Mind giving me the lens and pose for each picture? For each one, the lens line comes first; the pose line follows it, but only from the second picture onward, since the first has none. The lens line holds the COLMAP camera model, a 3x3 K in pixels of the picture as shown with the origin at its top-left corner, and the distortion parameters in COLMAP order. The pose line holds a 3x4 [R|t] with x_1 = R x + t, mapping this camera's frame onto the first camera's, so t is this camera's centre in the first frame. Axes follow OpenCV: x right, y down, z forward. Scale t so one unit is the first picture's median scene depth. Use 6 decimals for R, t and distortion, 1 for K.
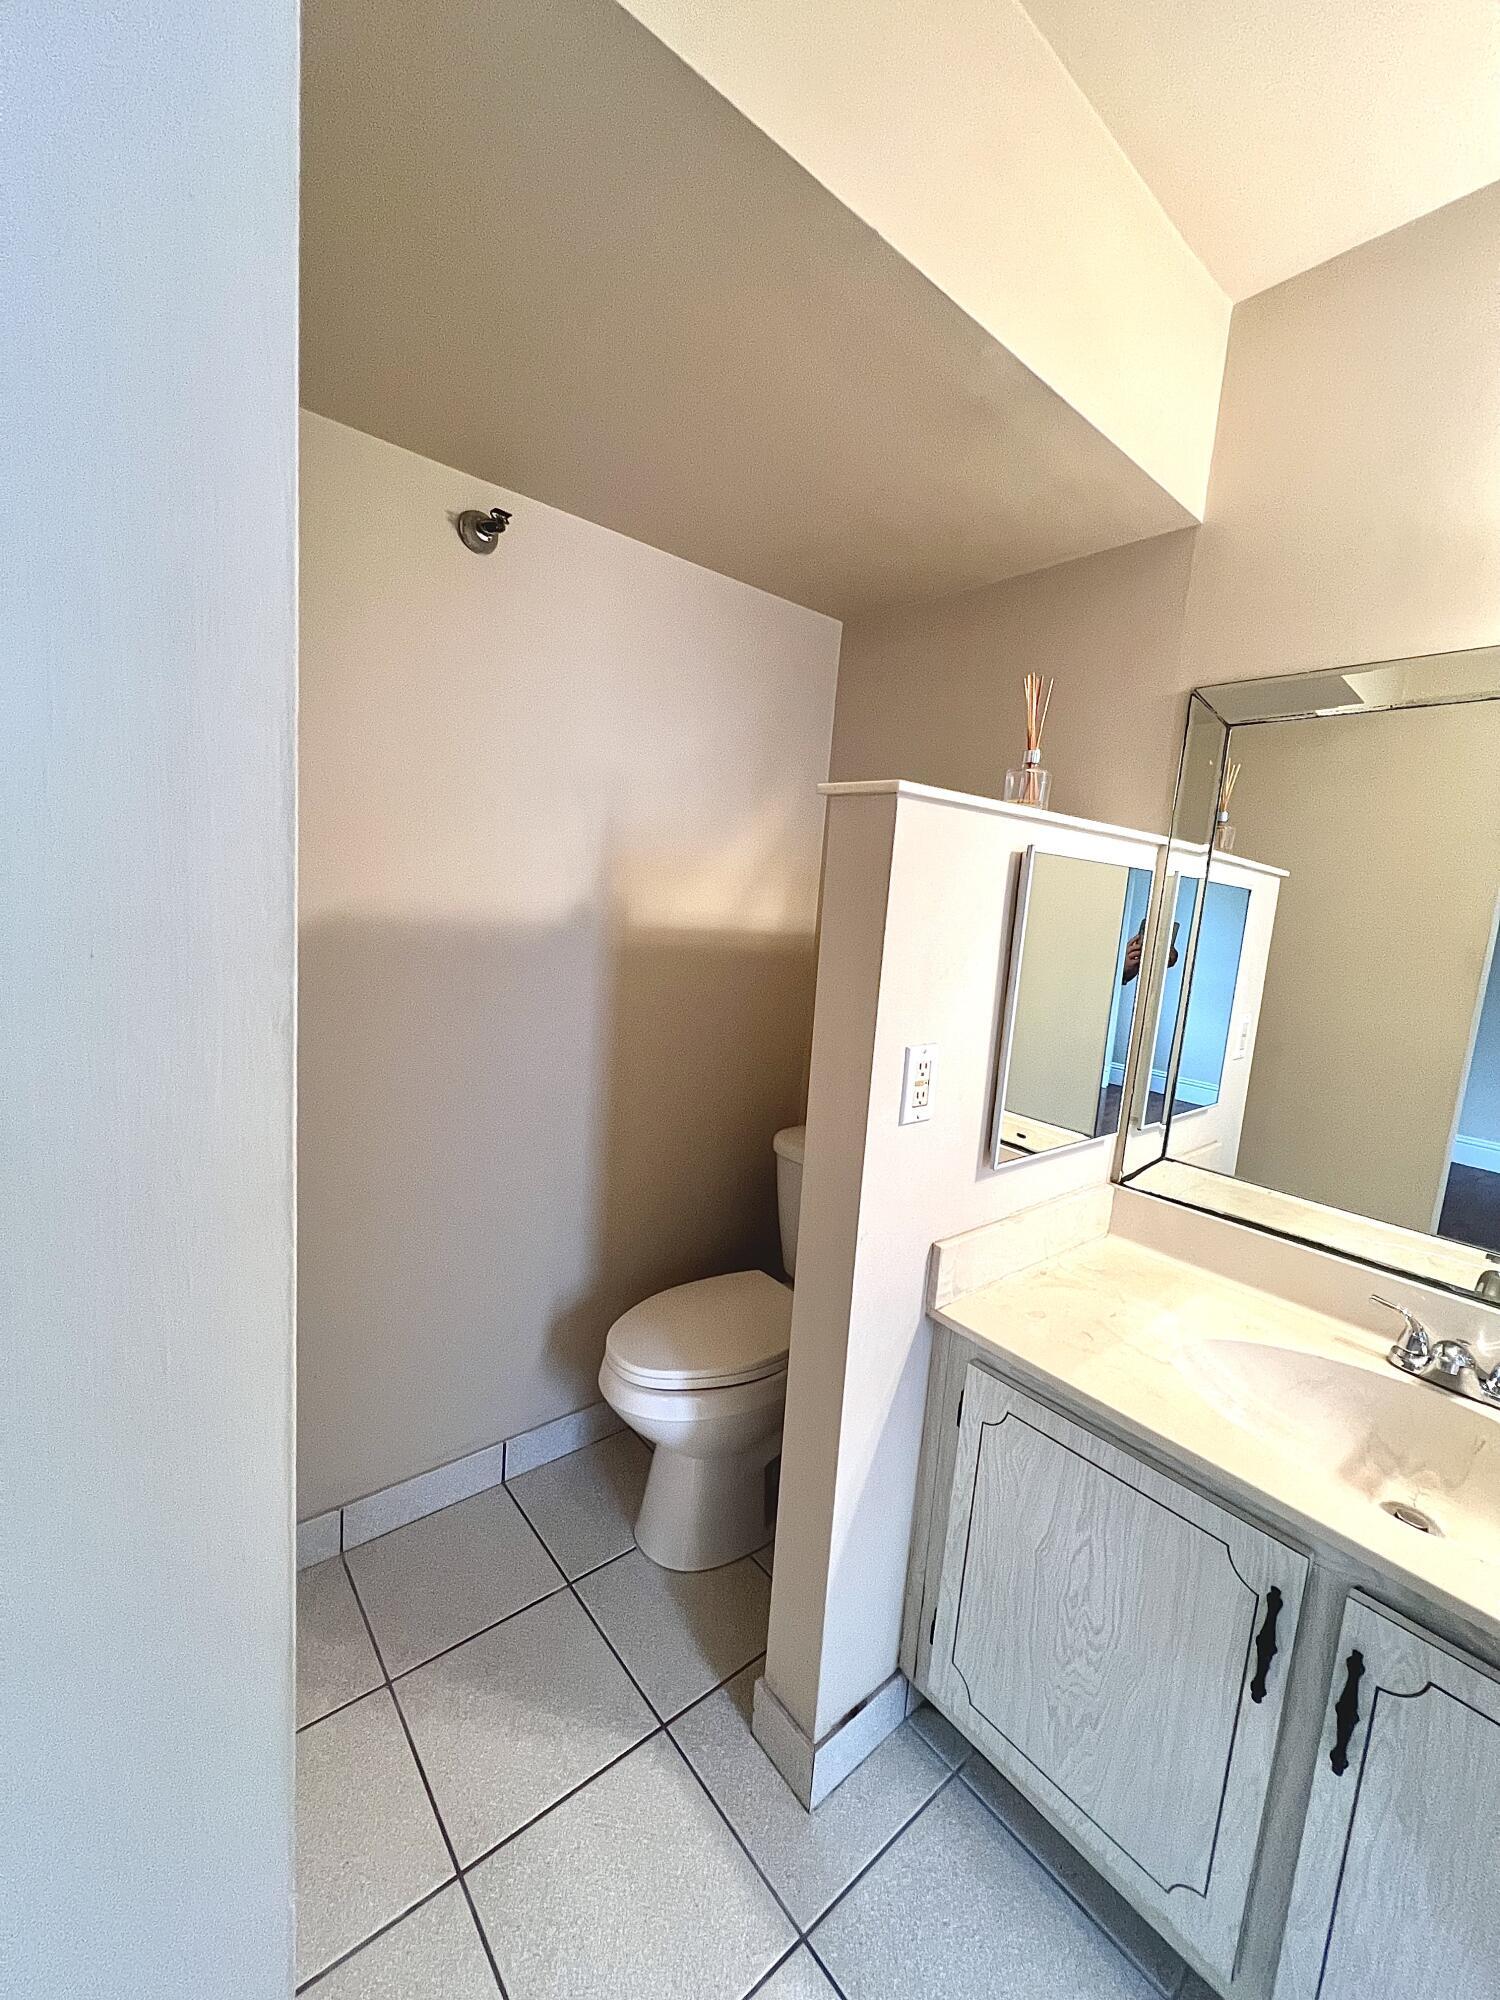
lens RADIAL K [[799.5, 0, 753.9], [0, 799.5, 994.3], [0, 0, 1]] dist [0.000860, 0.000183]
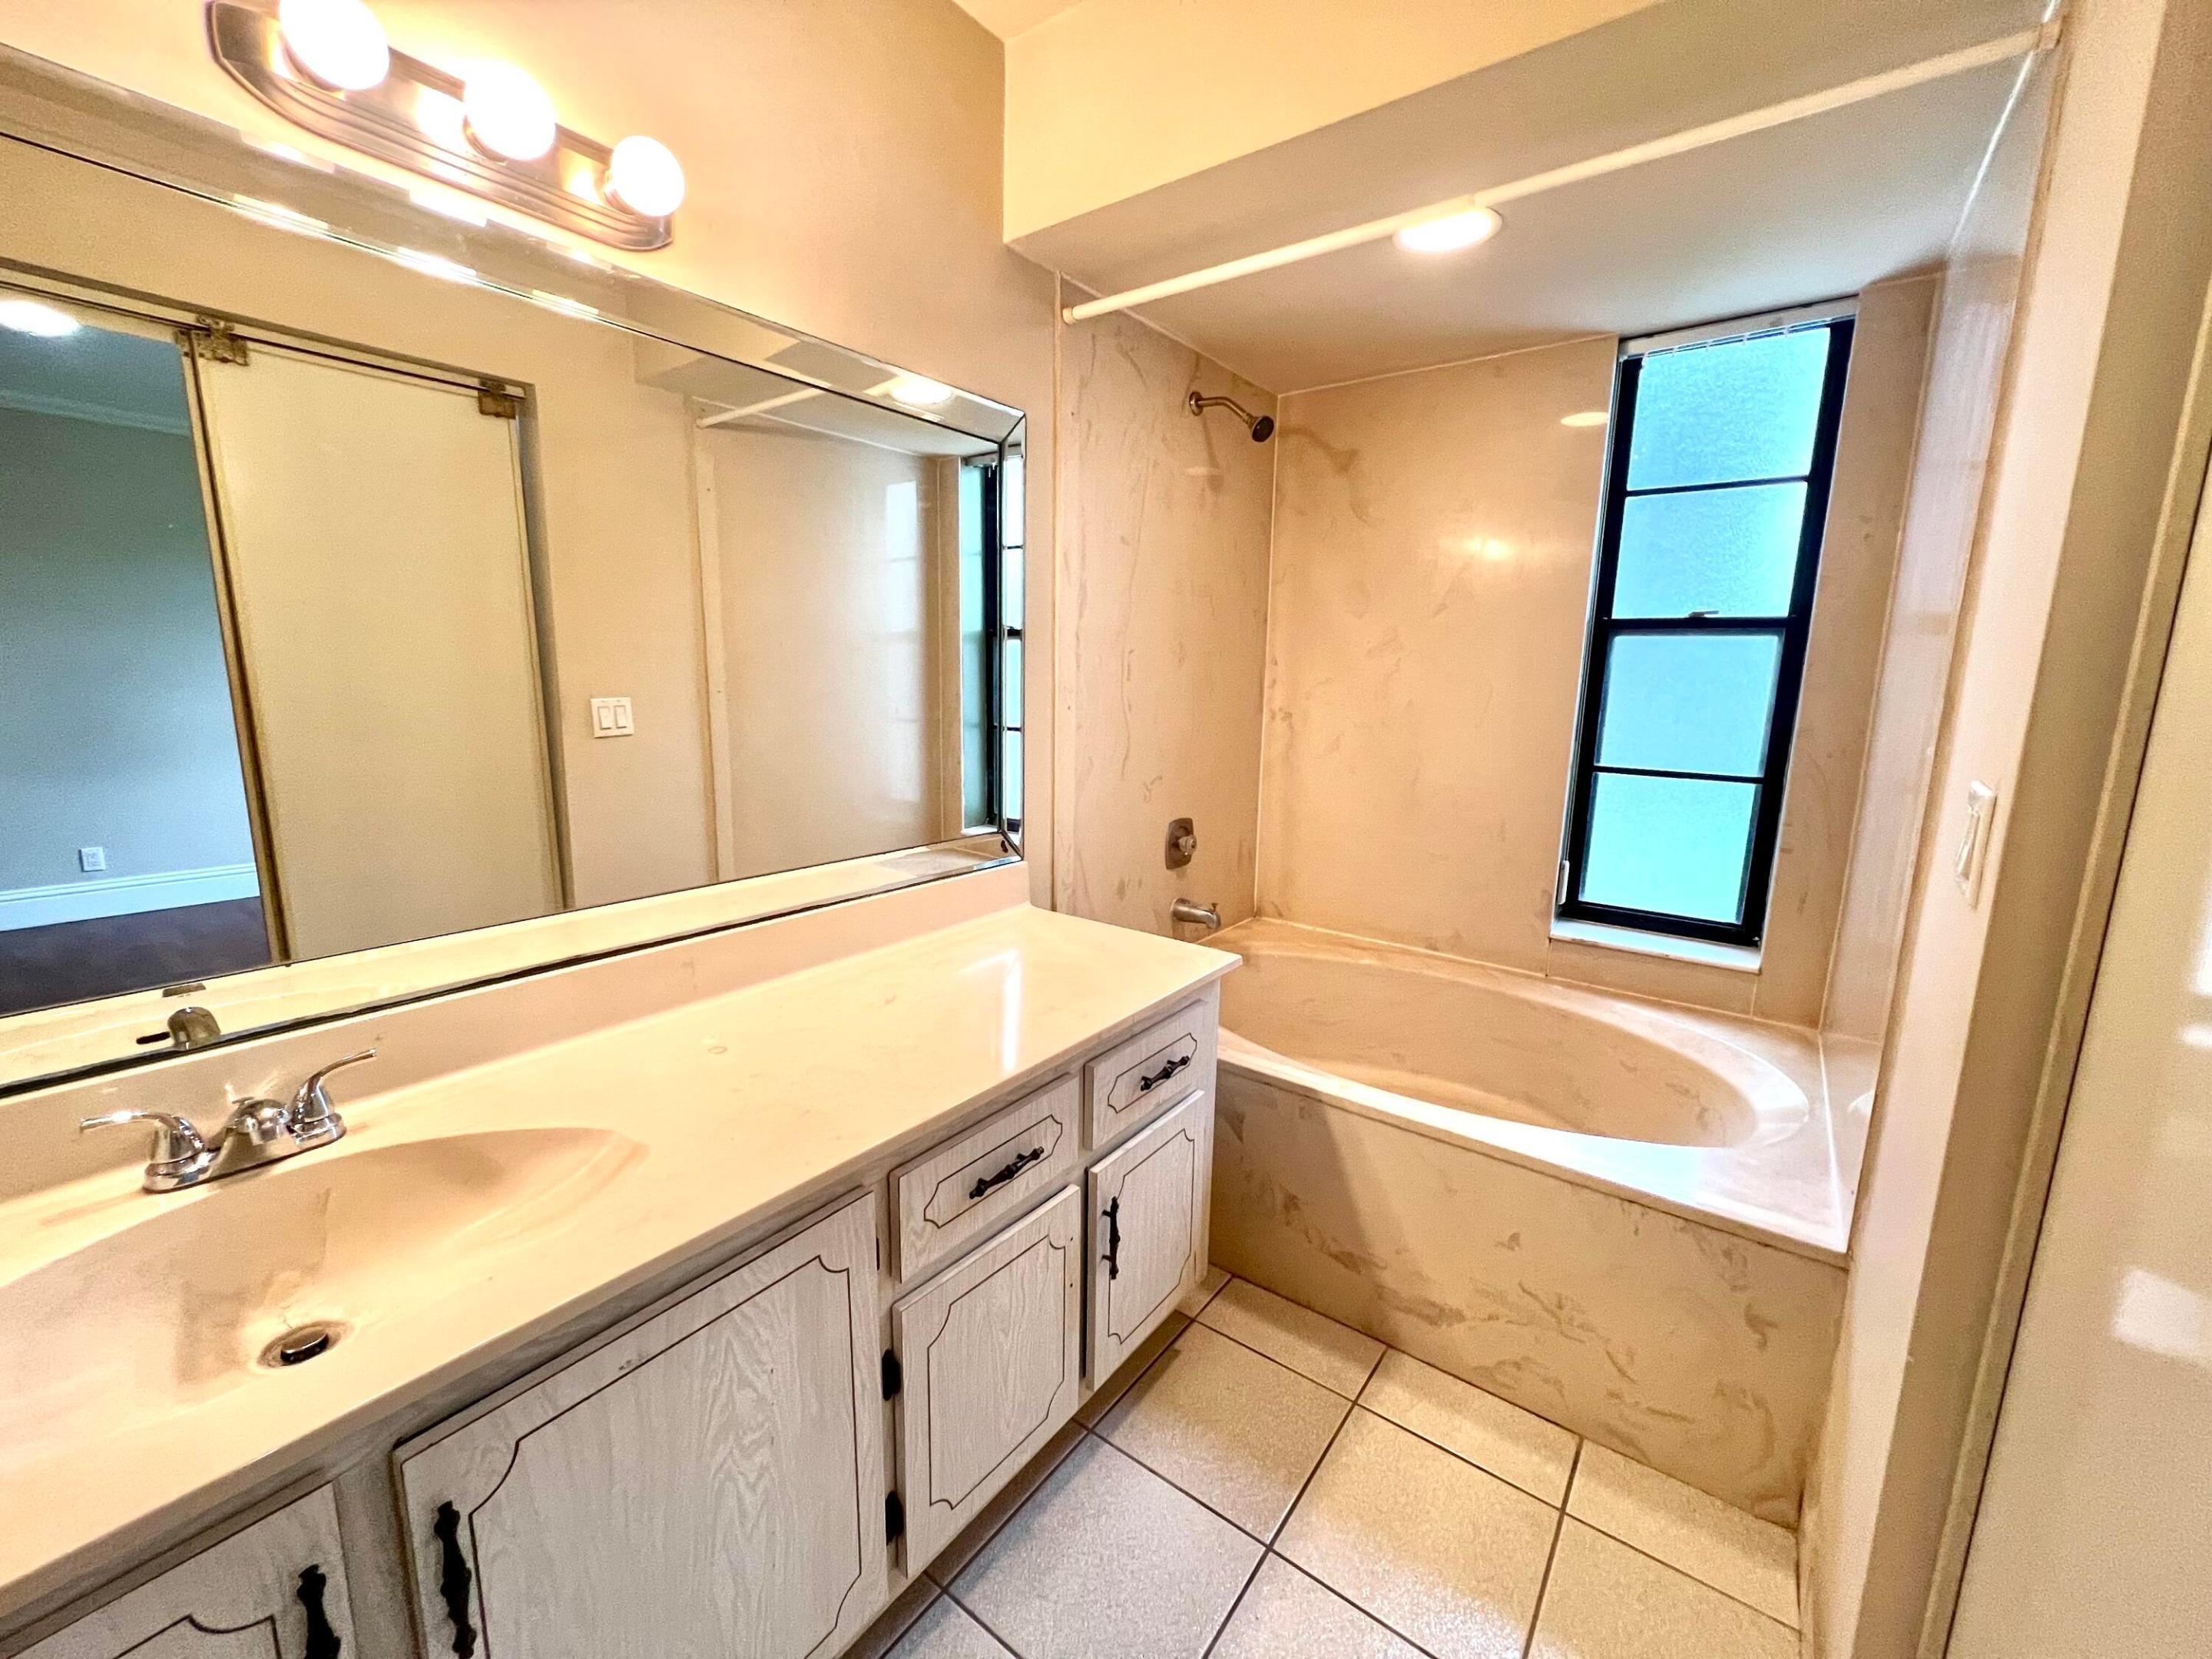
lens RADIAL K [[889.2, 0, 1106.0], [0, 889.2, 829.5], [0, 0, 1]] dist [-0.000216, -0.000115]
pose [[-0.226016, -0.250215, 0.941440, -0.000855], [0.078103, 0.958682, 0.273548, 0.033615], [-0.970988, 0.135355, -0.197135, 0.357759]]
